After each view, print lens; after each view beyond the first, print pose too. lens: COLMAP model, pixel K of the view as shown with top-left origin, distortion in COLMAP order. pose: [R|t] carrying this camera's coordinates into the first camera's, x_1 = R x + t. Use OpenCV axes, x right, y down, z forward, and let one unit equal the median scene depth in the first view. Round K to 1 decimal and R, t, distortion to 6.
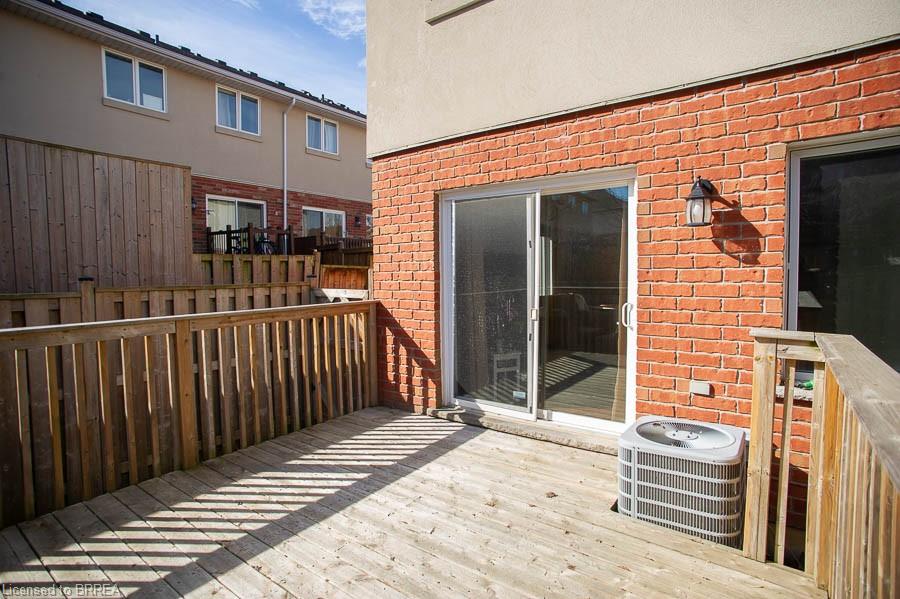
lens RADIAL K [[463.2, 0, 446.7], [0, 463.2, 298.7], [0, 0, 1]] dist [-0.089154, 0.051909]
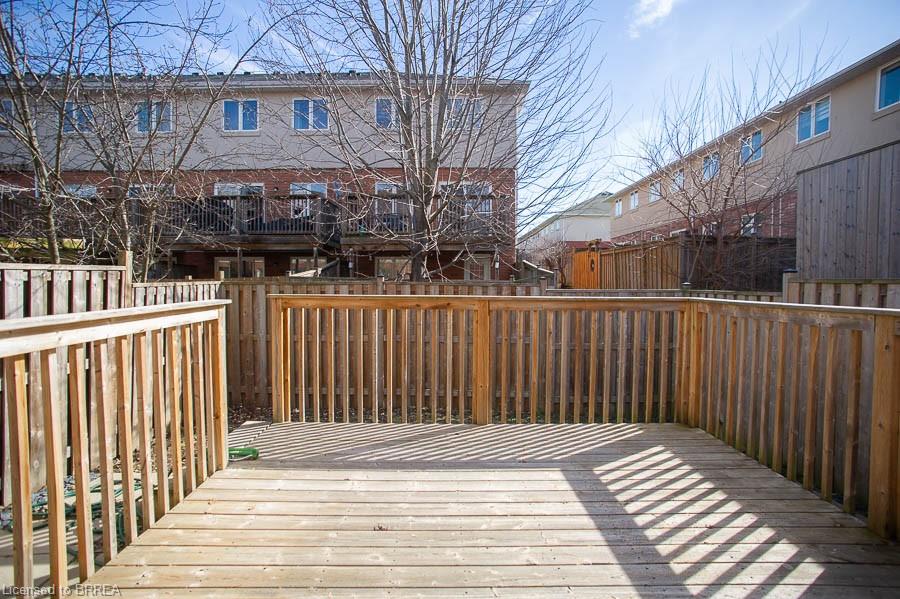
lens RADIAL K [[463.2, 0, 446.7], [0, 463.2, 298.7], [0, 0, 1]] dist [-0.089154, 0.051909]
pose [[-0.792048, 0.035411, -0.609430, 0.450292], [-0.021698, 0.996052, 0.086075, -0.030838], [0.610072, 0.081399, -0.788153, 1.418232]]
